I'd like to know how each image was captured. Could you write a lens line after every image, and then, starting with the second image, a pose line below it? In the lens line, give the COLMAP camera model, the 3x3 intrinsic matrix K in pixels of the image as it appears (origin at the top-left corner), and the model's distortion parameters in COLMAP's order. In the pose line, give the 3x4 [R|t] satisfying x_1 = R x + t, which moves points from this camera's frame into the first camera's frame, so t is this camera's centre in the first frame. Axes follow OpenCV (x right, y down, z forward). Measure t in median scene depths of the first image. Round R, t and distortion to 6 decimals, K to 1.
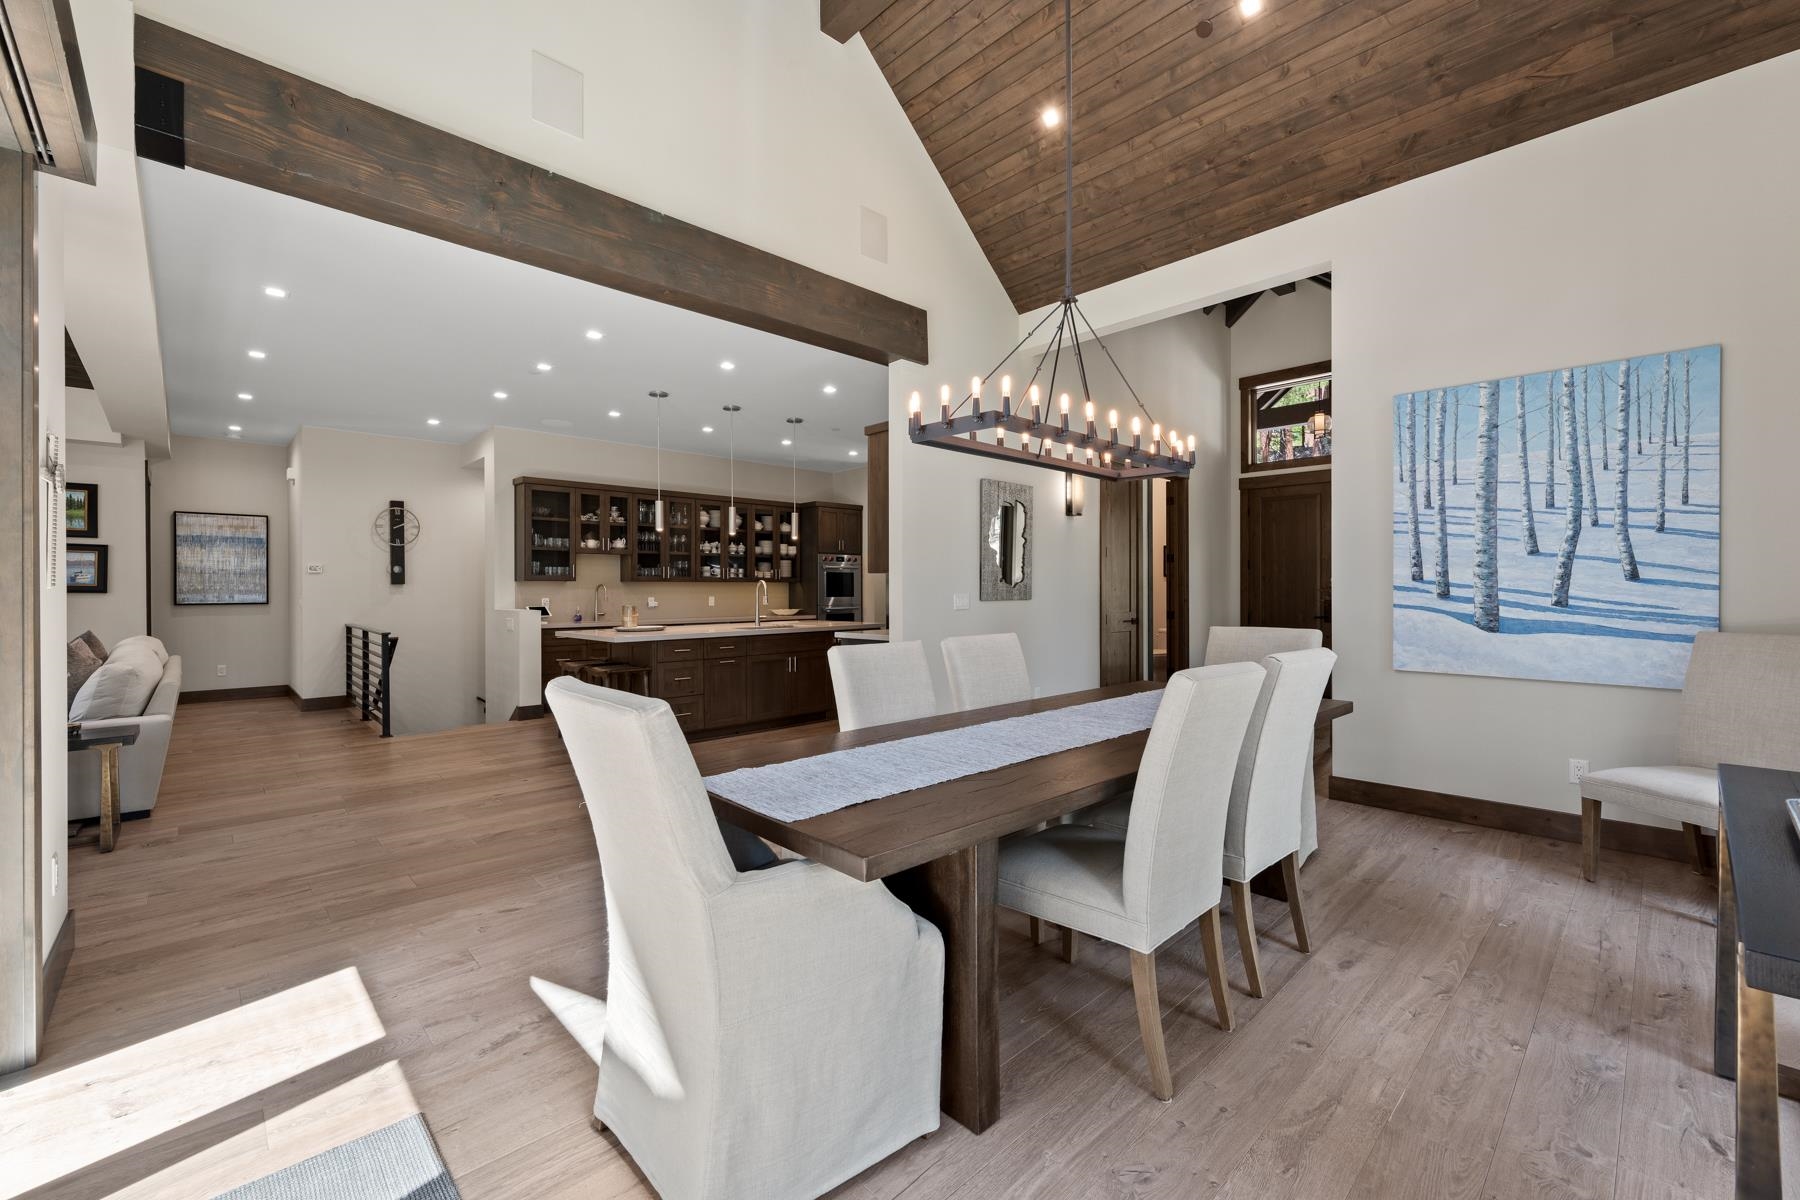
lens RADIAL K [[730.3, 0, 894.6], [0, 730.3, 592.9], [0, 0, 1]] dist [-0.000523, -0.000175]
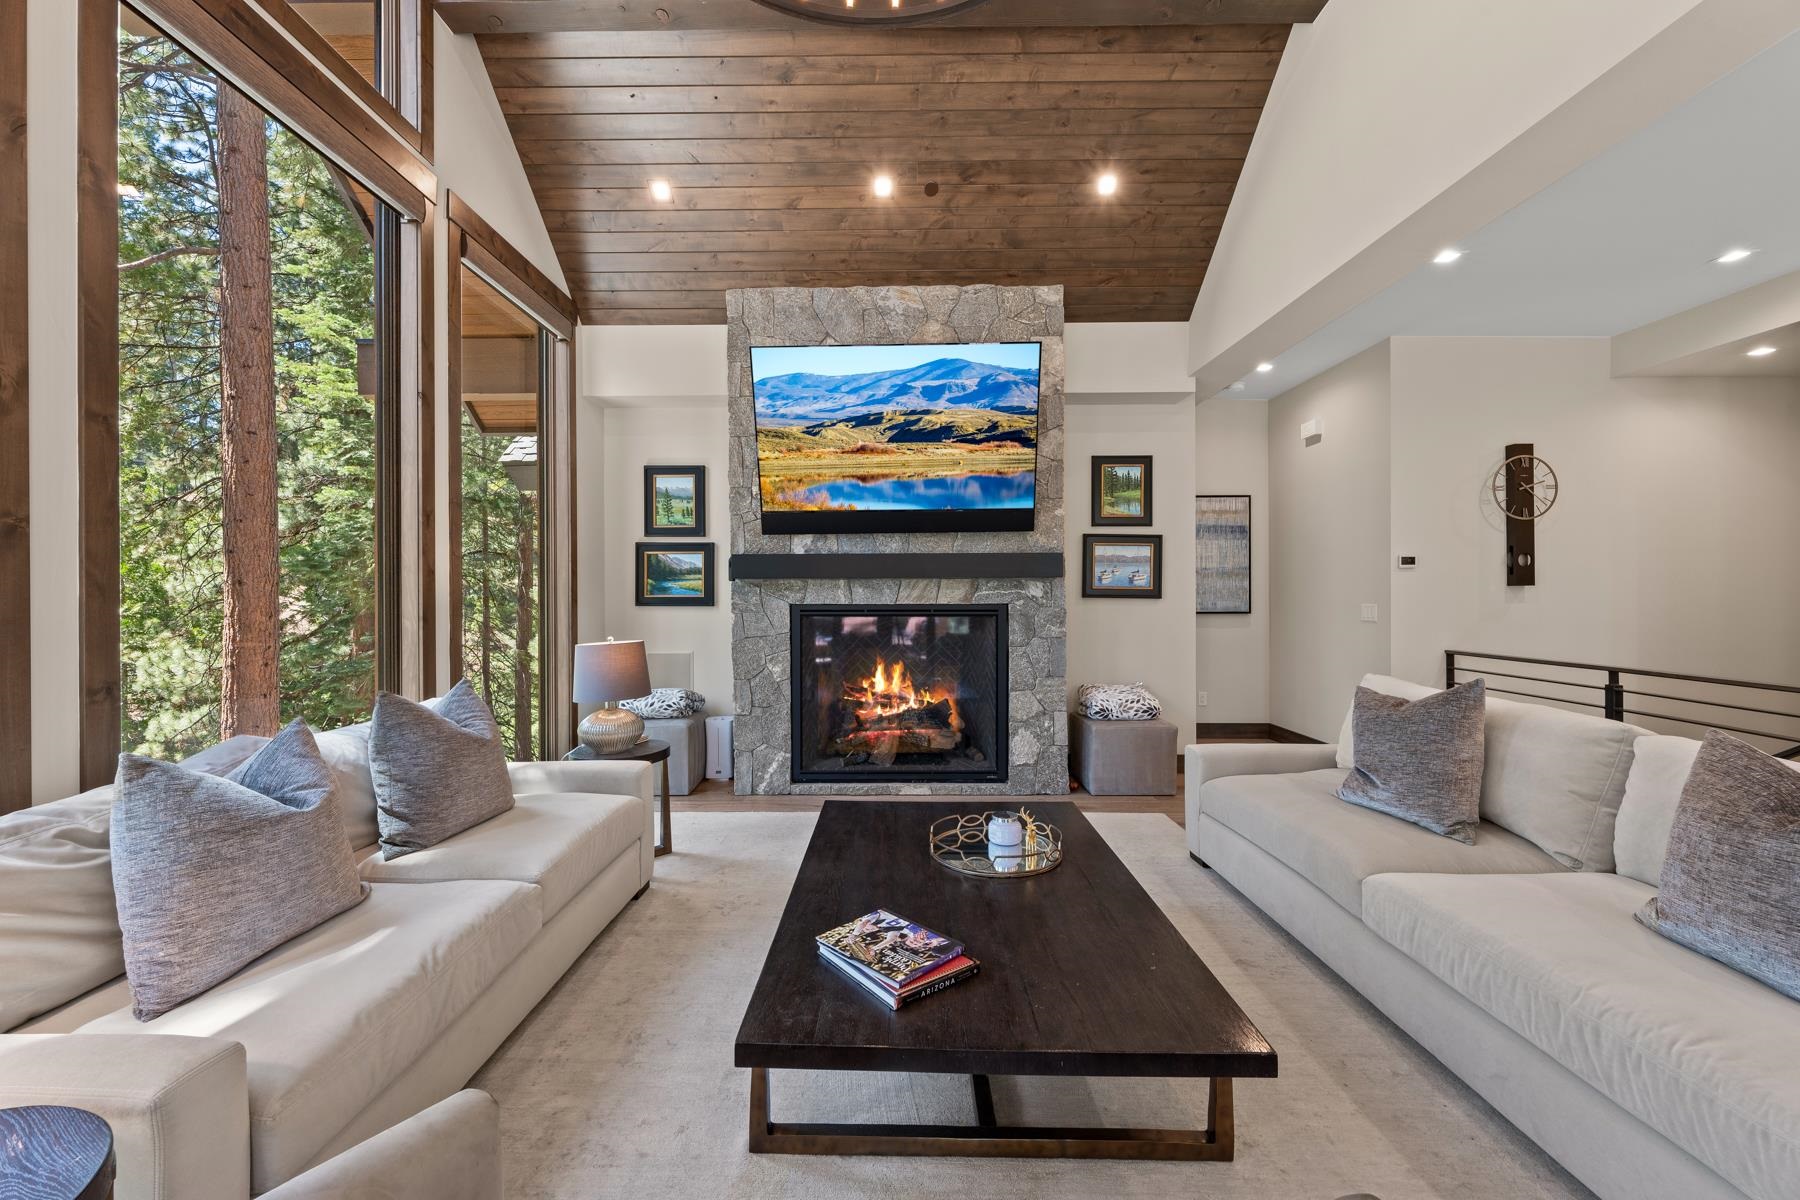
lens RADIAL K [[730.3, 0, 899.5], [0, 730.3, 596.8], [0, 0, 1]] dist [-0.000523, -0.000175]
pose [[0.726538, 0.004148, -0.687113, -0.639842], [-0.004296, 0.999990, 0.001494, -0.001080], [0.687112, 0.001867, 0.726549, 0.220613]]
